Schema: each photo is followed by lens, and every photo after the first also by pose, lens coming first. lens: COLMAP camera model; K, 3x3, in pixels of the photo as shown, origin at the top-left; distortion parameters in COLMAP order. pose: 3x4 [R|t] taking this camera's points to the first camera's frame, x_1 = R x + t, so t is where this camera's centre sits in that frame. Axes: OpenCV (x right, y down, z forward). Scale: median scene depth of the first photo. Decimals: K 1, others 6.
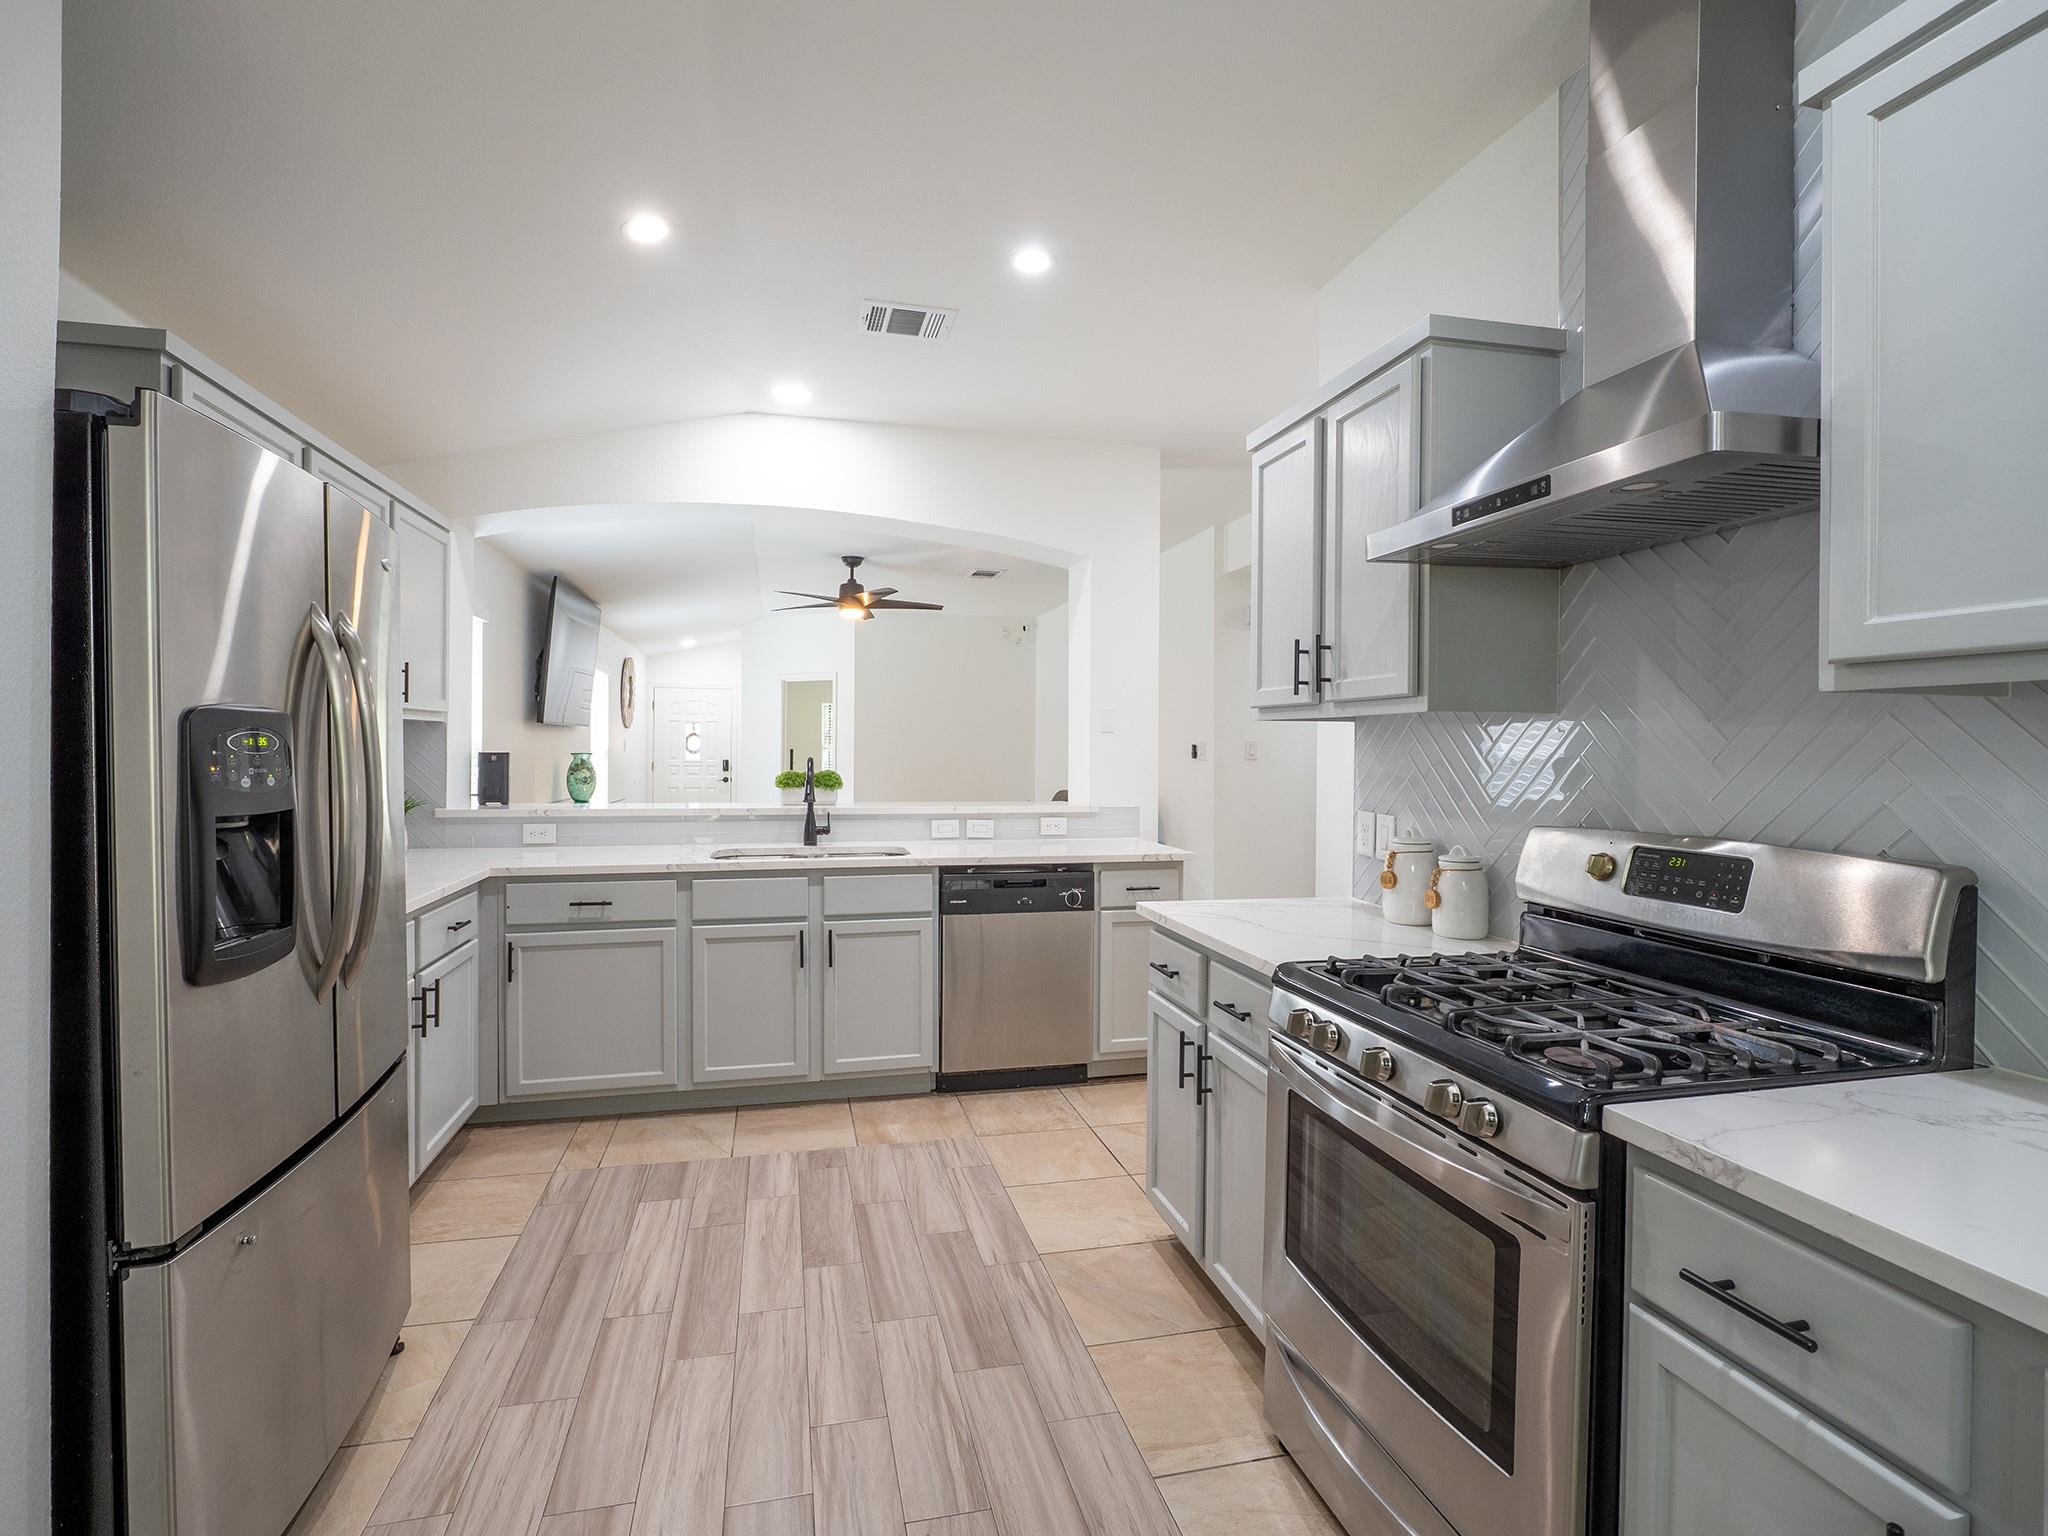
lens RADIAL K [[974.4, 0, 1015.9], [0, 974.4, 756.0], [0, 0, 1]] dist [-0.009156, -0.001665]
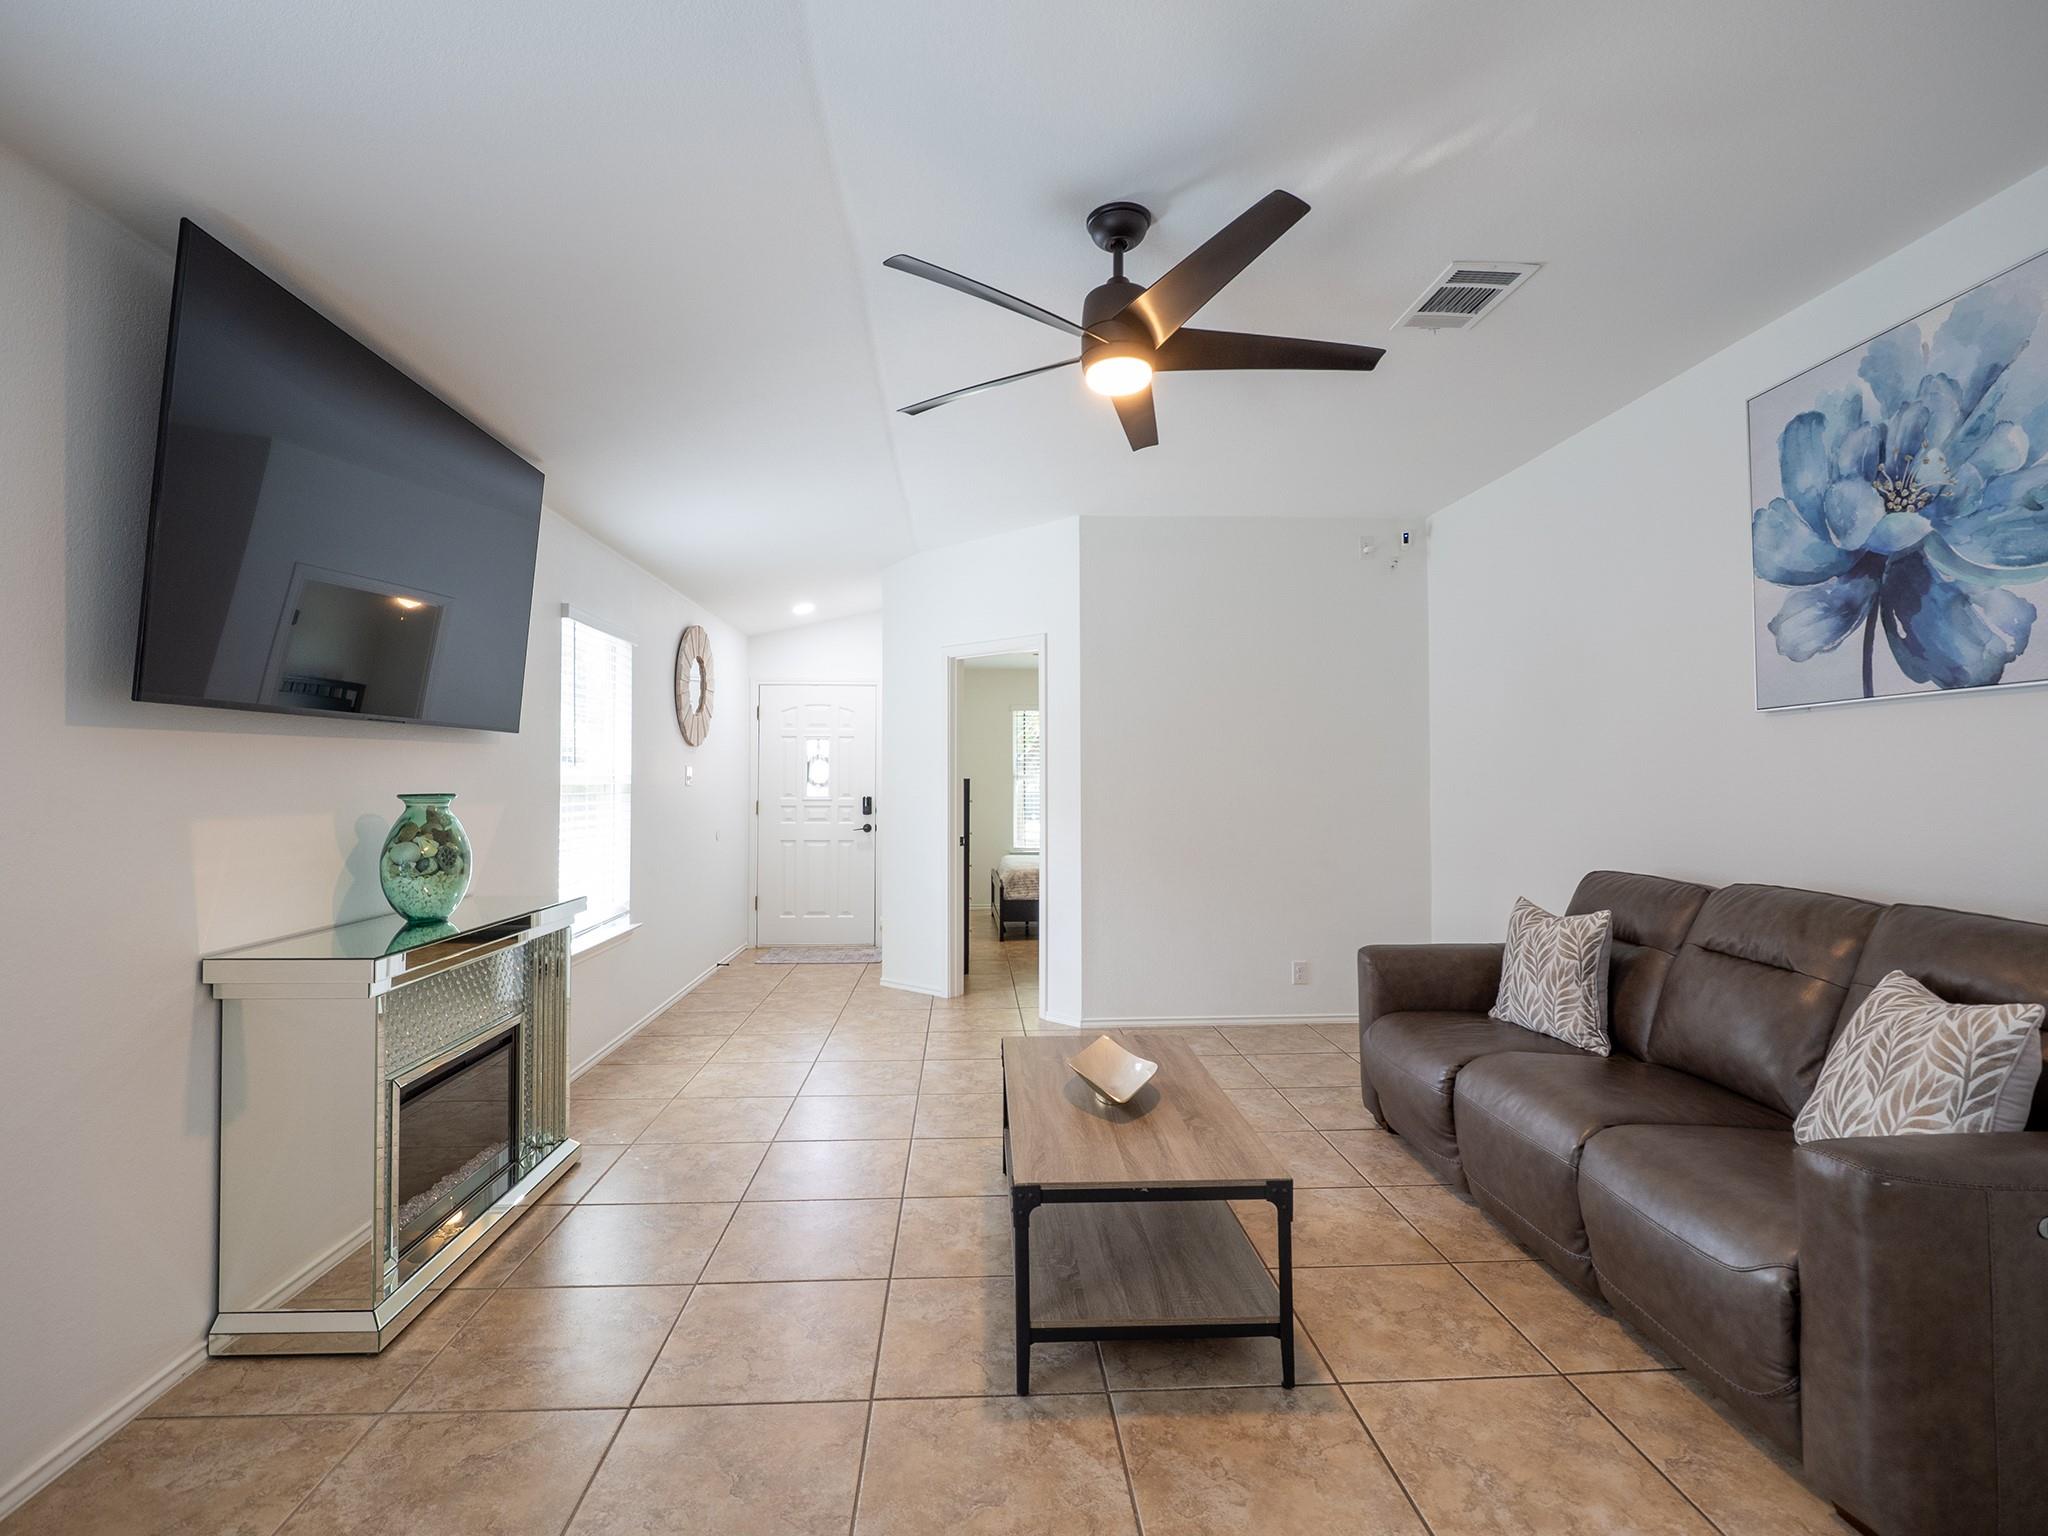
lens RADIAL K [[974.4, 0, 1015.6], [0, 974.4, 759.9], [0, 0, 1]] dist [-0.009156, -0.001665]
pose [[0.982537, -0.014847, -0.185475, -0.367278], [0.009988, 0.999583, -0.027106, -0.009360], [0.185800, 0.024781, 0.982275, 1.699815]]
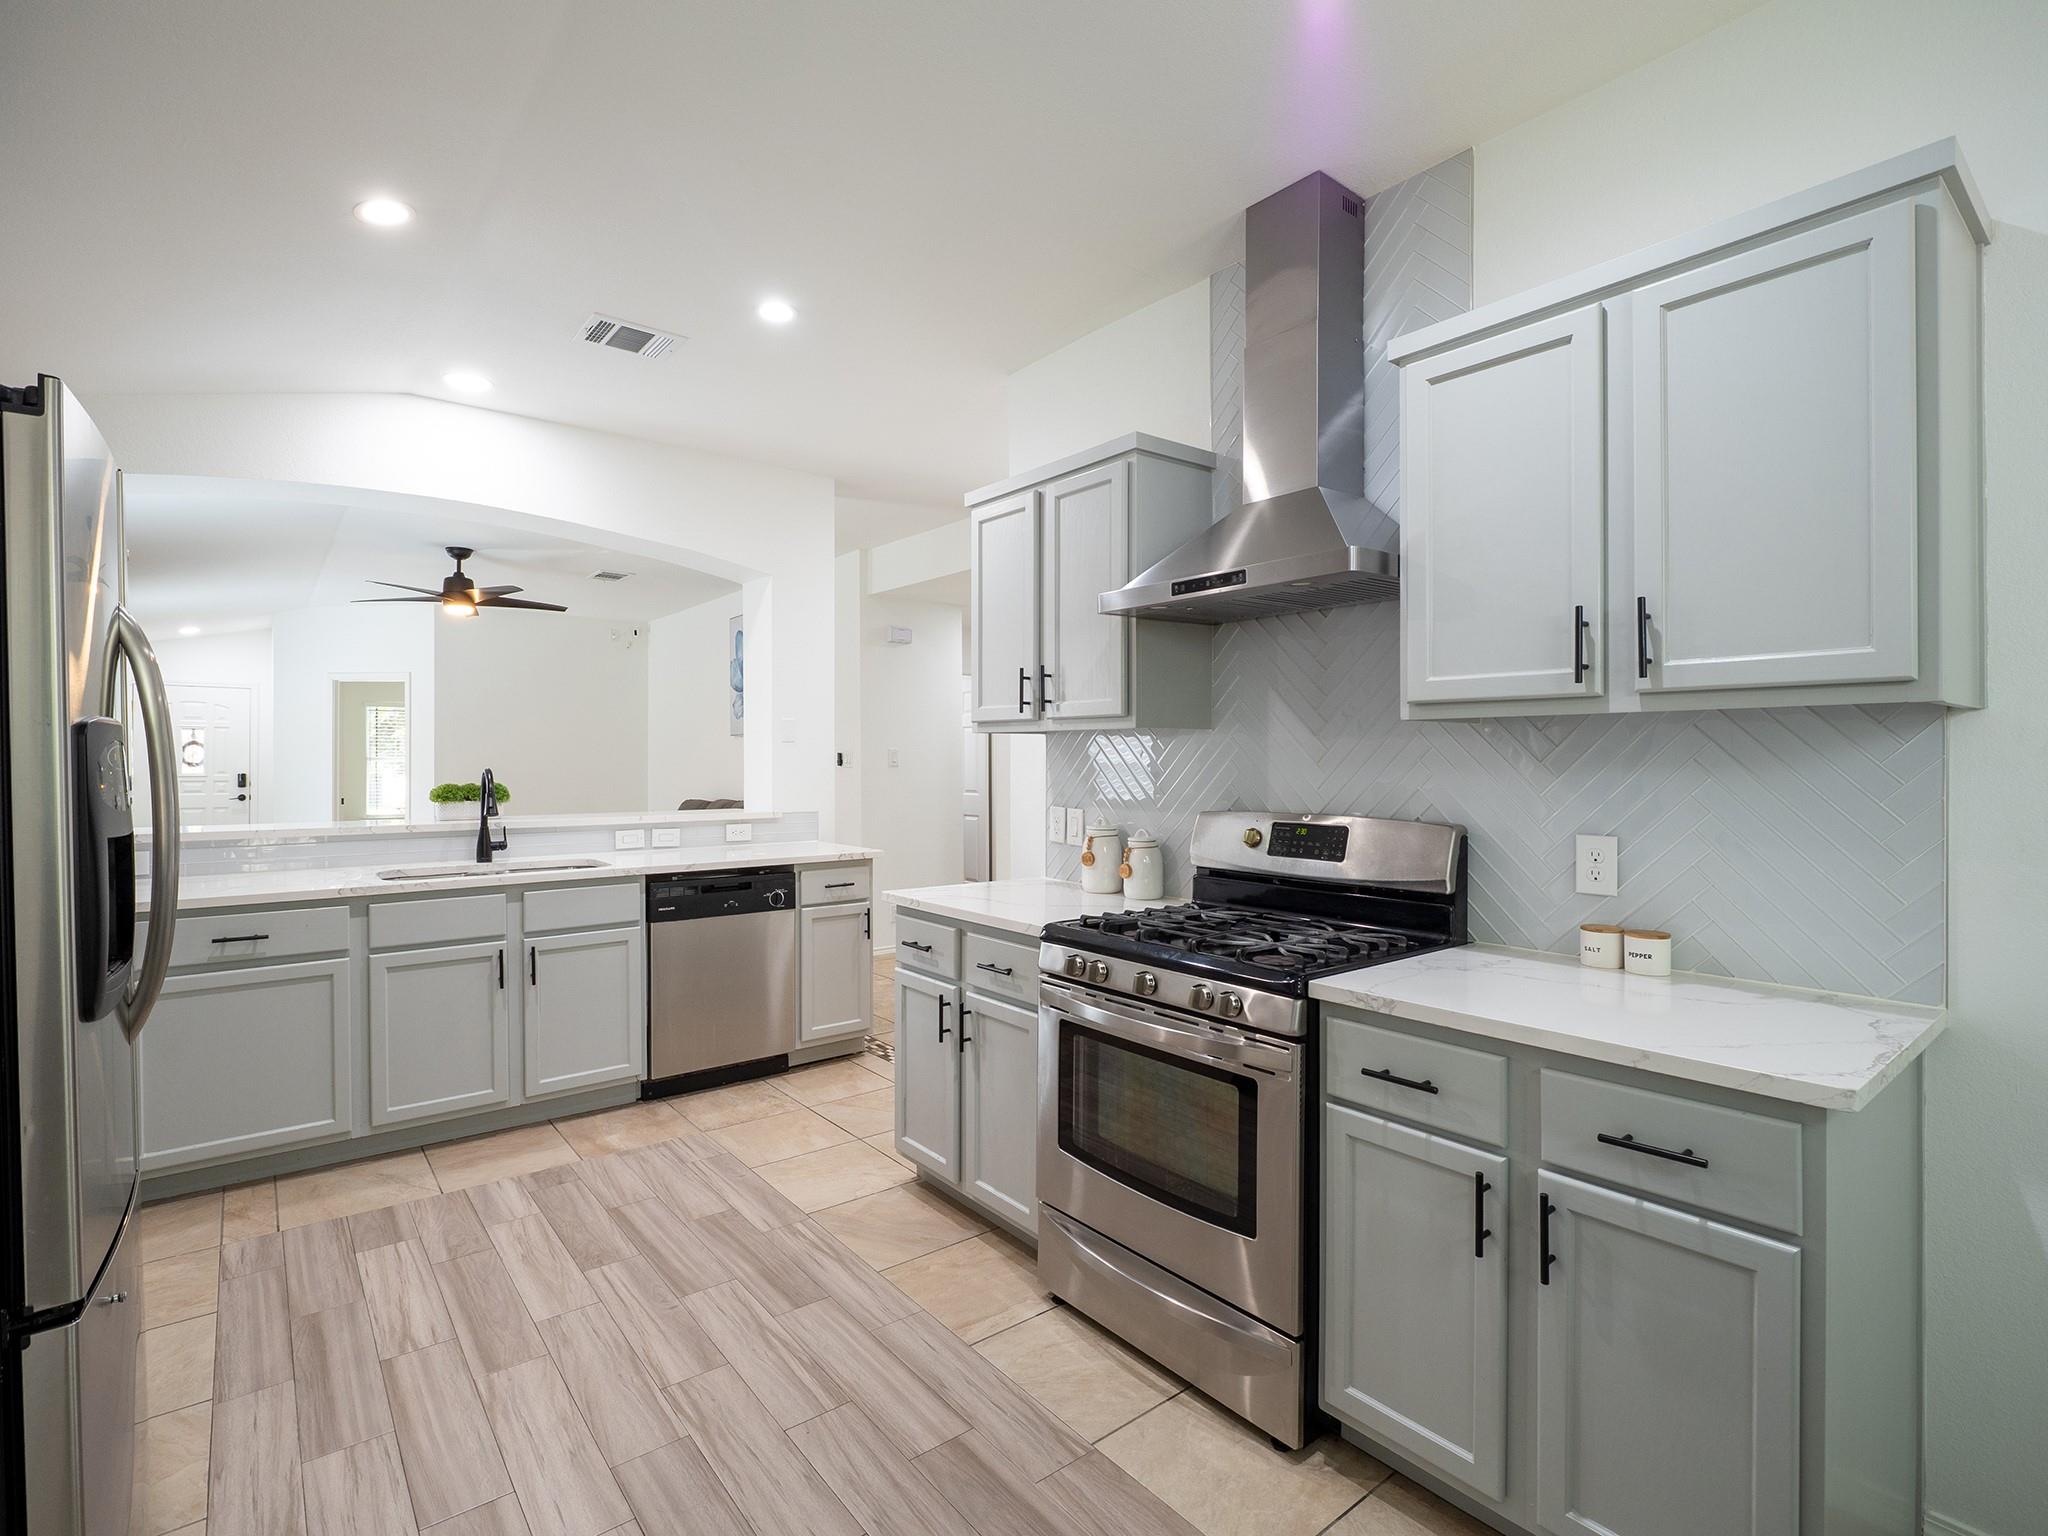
lens RADIAL K [[974.4, 0, 1015.7], [0, 974.4, 757.5], [0, 0, 1]] dist [-0.009156, -0.001665]
pose [[0.907369, -0.007114, 0.420275, -0.202660], [0.009665, 0.999946, -0.003940, -0.001141], [-0.420224, 0.007637, 0.907388, -0.099932]]
